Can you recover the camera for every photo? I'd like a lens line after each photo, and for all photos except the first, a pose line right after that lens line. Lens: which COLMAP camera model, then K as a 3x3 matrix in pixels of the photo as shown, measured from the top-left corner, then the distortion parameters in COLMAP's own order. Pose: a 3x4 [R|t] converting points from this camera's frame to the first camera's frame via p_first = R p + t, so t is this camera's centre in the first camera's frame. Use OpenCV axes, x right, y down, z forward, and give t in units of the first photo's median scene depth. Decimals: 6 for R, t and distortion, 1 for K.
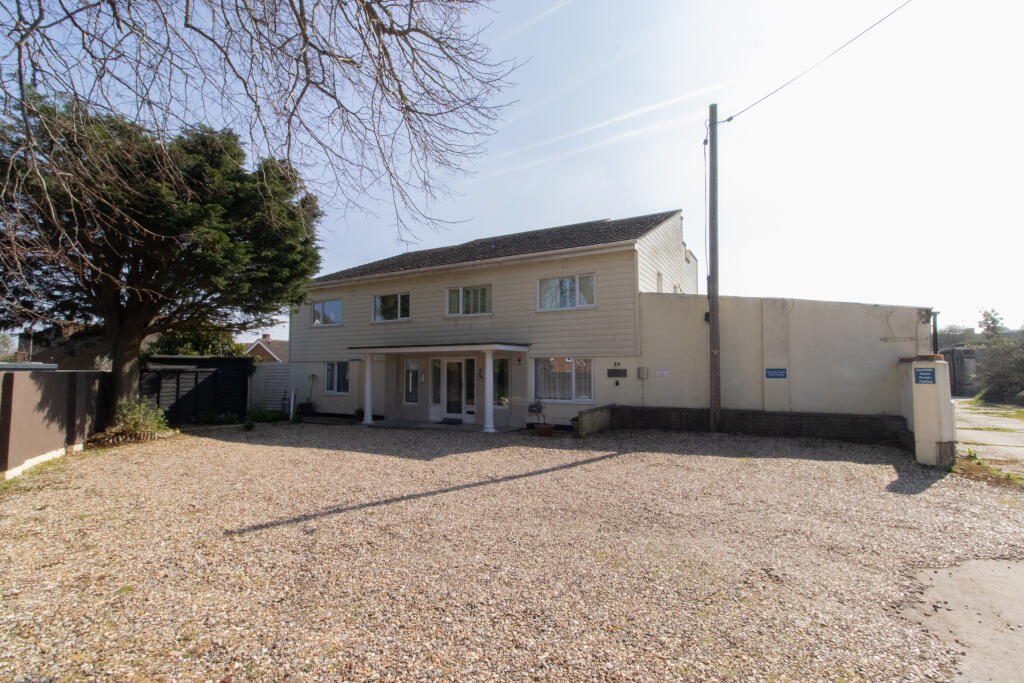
lens RADIAL K [[472.0, 0, 517.4], [0, 472.0, 348.4], [0, 0, 1]] dist [0.000996, 0.000034]
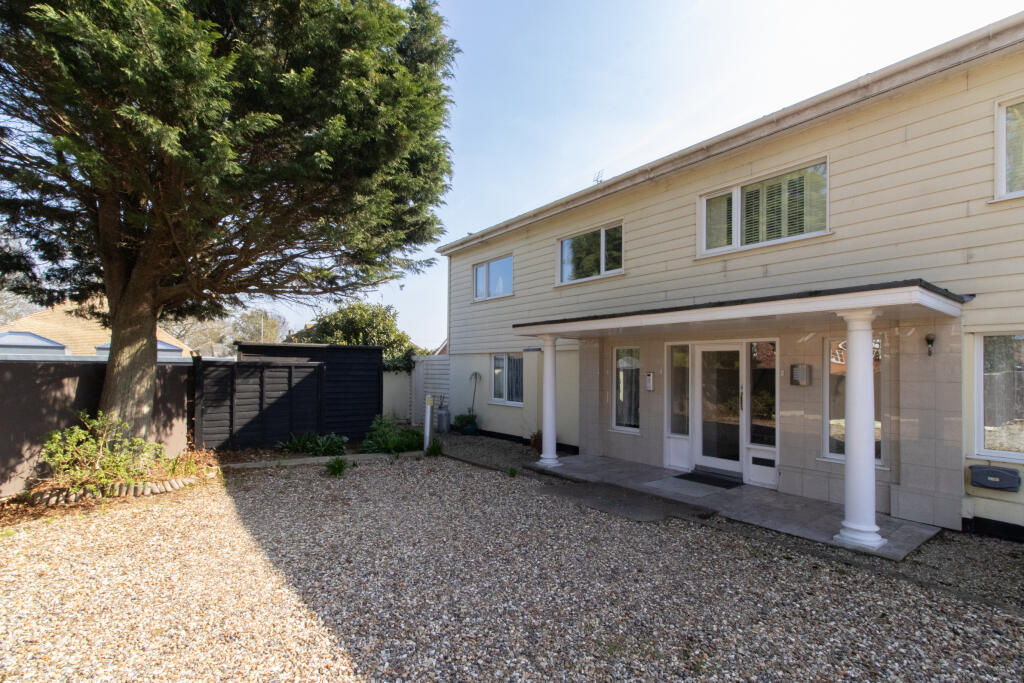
lens RADIAL K [[472.0, 0, 517.4], [0, 472.0, 348.4], [0, 0, 1]] dist [0.000996, 0.000034]
pose [[0.916598, -0.008856, -0.399713, -0.133326], [0.009429, 0.999955, -0.000532, 0.025708], [0.399700, -0.003281, 0.916640, 0.493770]]
